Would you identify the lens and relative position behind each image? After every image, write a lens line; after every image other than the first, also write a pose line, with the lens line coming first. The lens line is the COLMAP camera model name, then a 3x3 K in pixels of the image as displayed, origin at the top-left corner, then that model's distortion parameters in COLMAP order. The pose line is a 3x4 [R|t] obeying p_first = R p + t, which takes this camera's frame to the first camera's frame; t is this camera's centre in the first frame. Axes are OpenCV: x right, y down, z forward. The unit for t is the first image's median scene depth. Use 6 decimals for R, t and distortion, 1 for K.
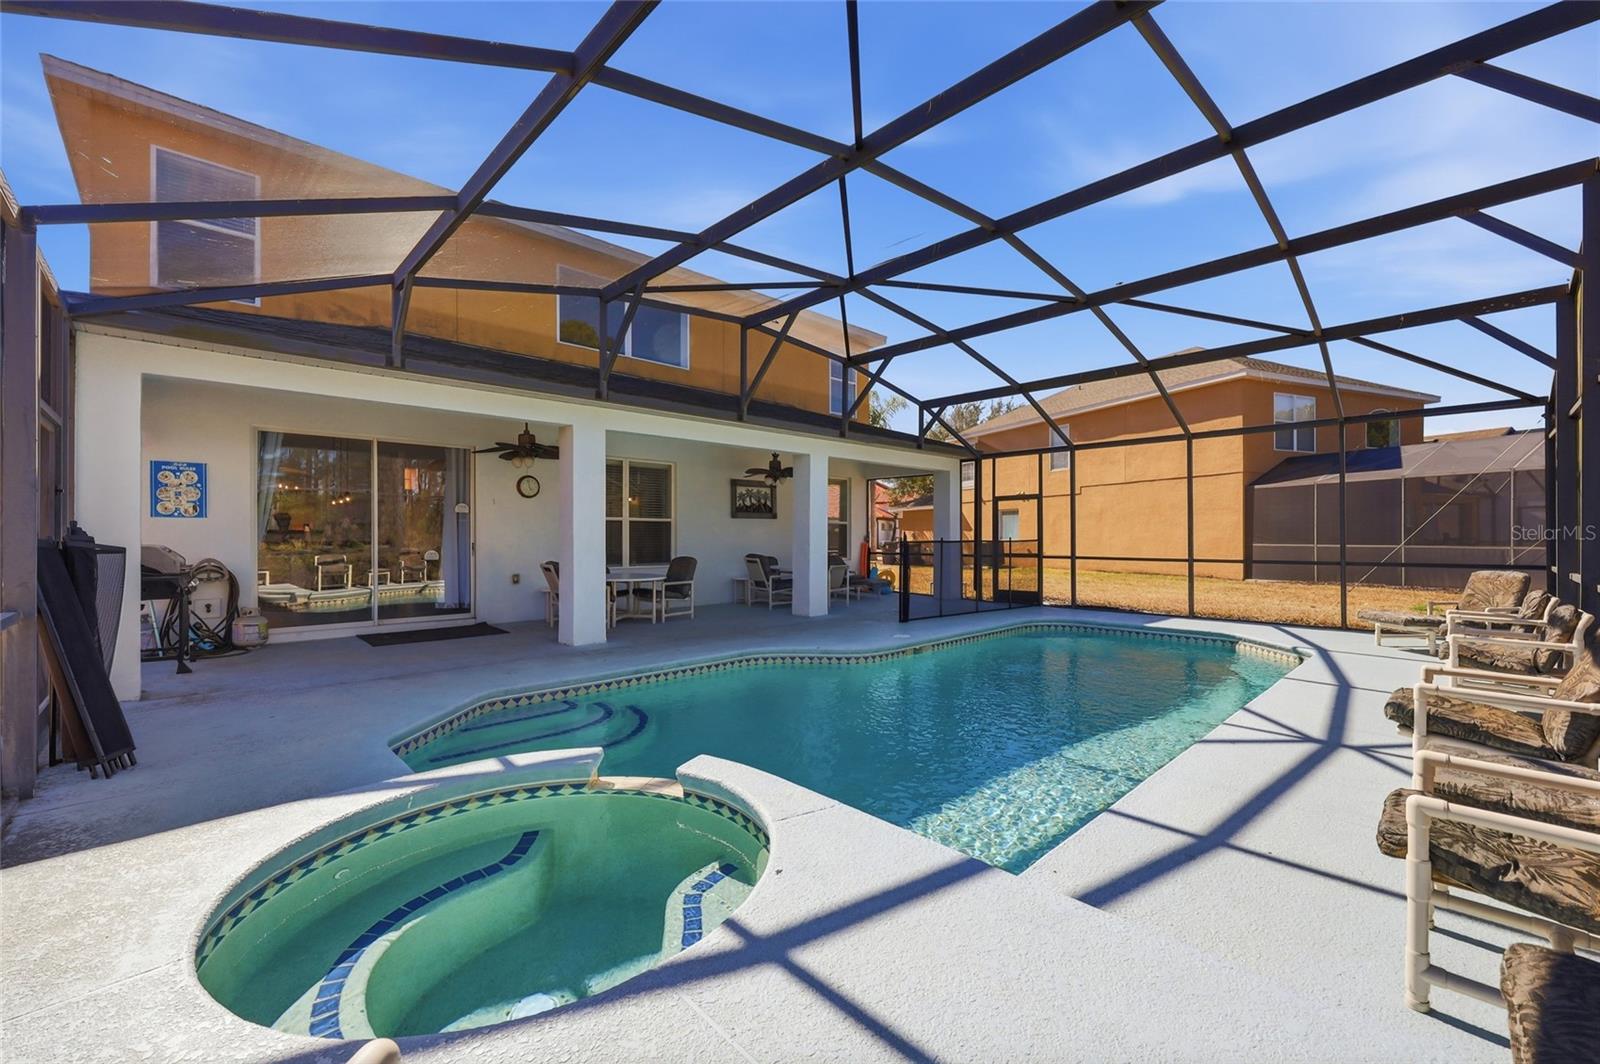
lens RADIAL K [[645.6, 0, 800.0], [0, 645.6, 532.0], [0, 0, 1]] dist [0.001797, 0.000137]
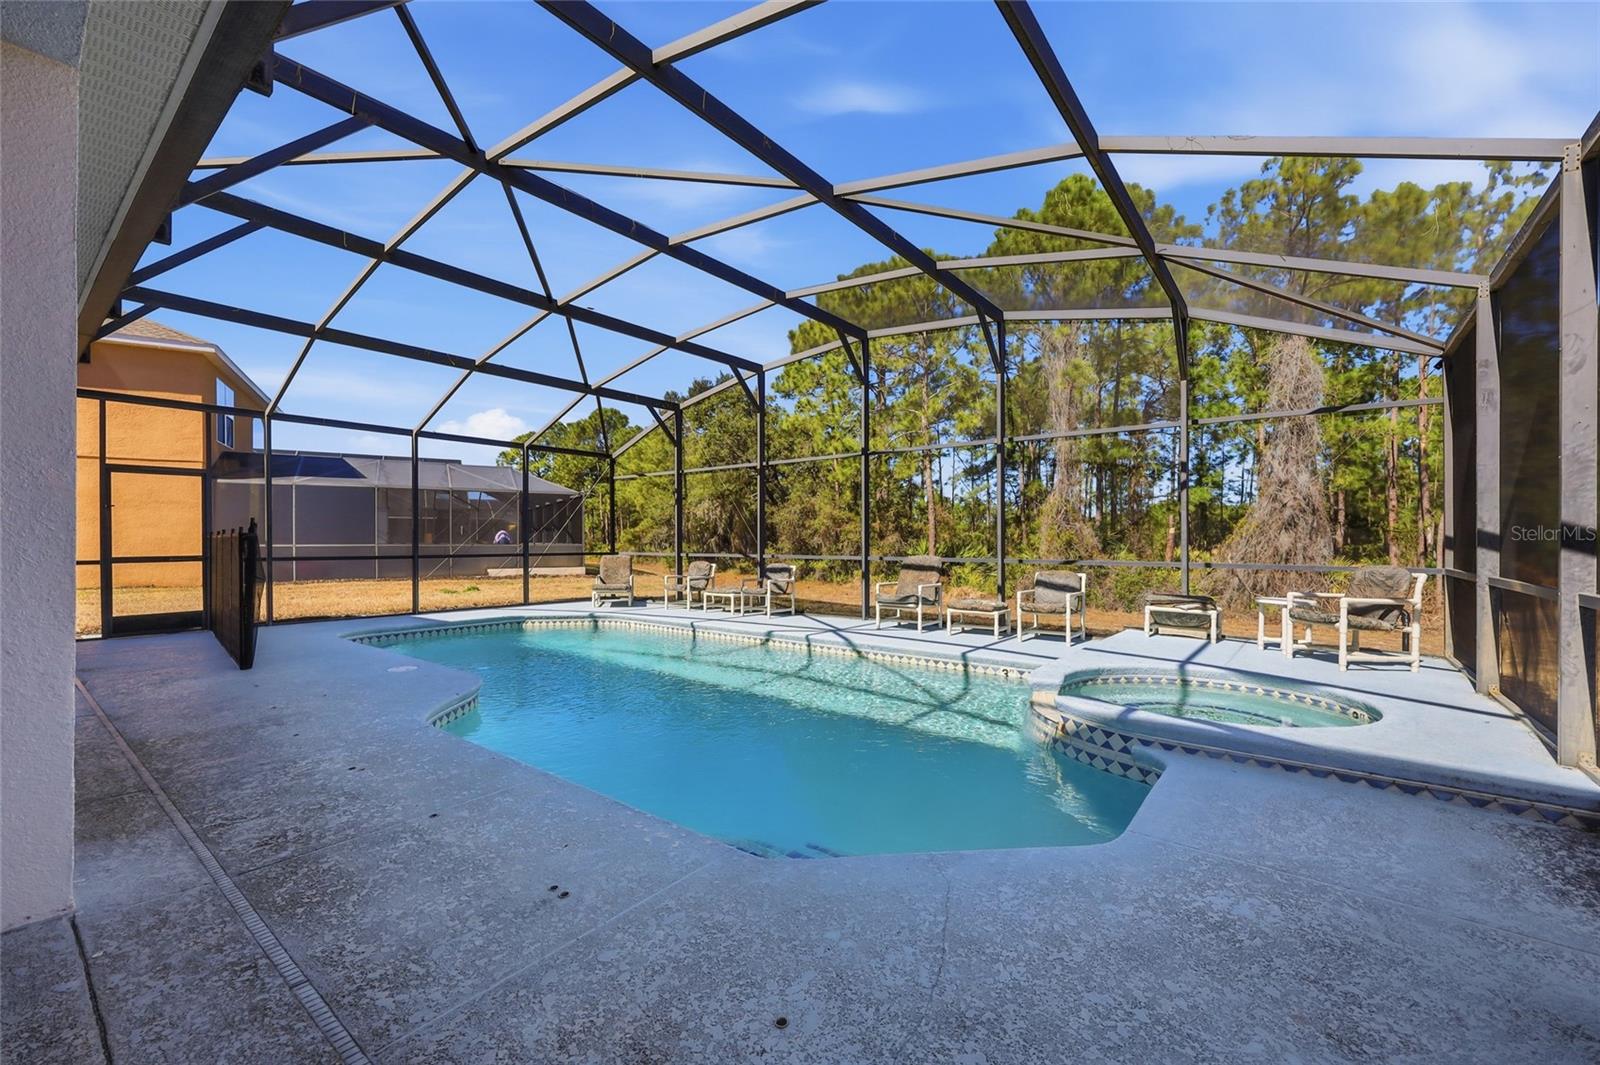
lens RADIAL K [[645.6, 0, 800.0], [0, 645.6, 532.5], [0, 0, 1]] dist [0.001797, 0.000137]
pose [[-0.145305, 0.011356, 0.989322, -0.512708], [-0.001364, 0.999931, -0.011678, 0.017798], [-0.989386, -0.003046, -0.145280, 0.596842]]
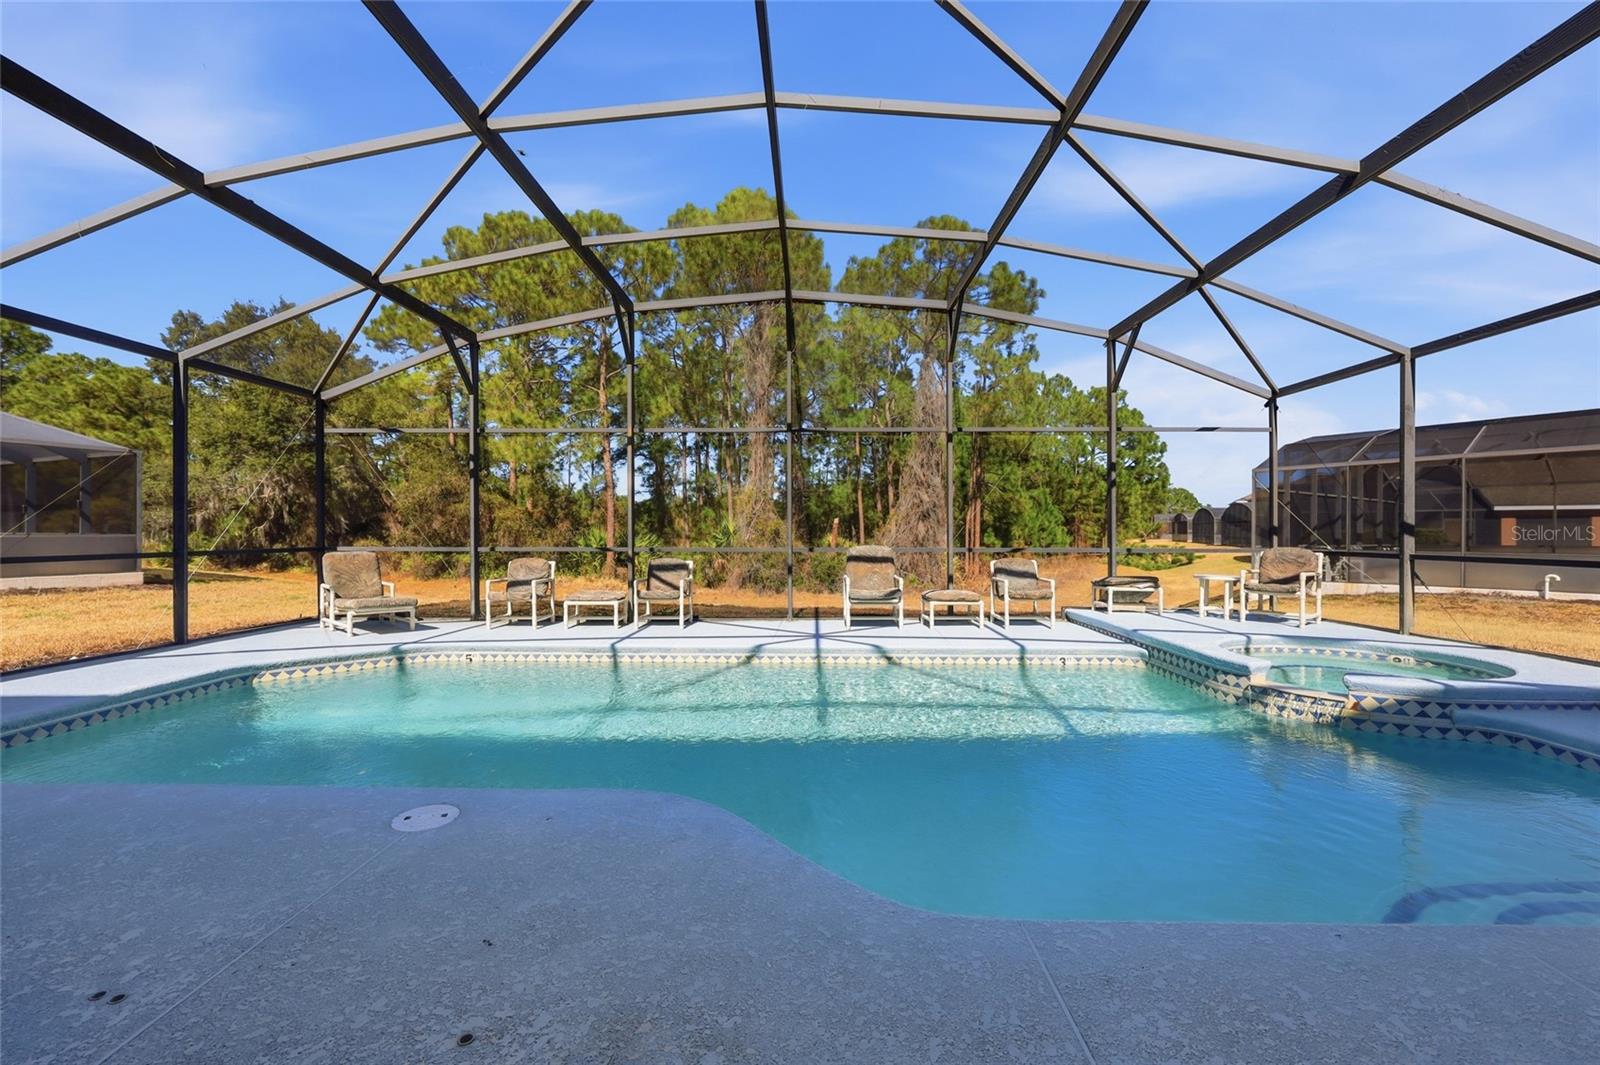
lens RADIAL K [[640.9, 0, 800.0], [0, 640.9, 532.5], [0, 0, 1]] dist [-0.006130, 0.000263]
pose [[-0.708538, -0.005368, 0.705653, -0.161094], [-0.002003, 0.999982, 0.005596, 0.017388], [-0.705670, 0.002551, -0.708536, 0.951813]]
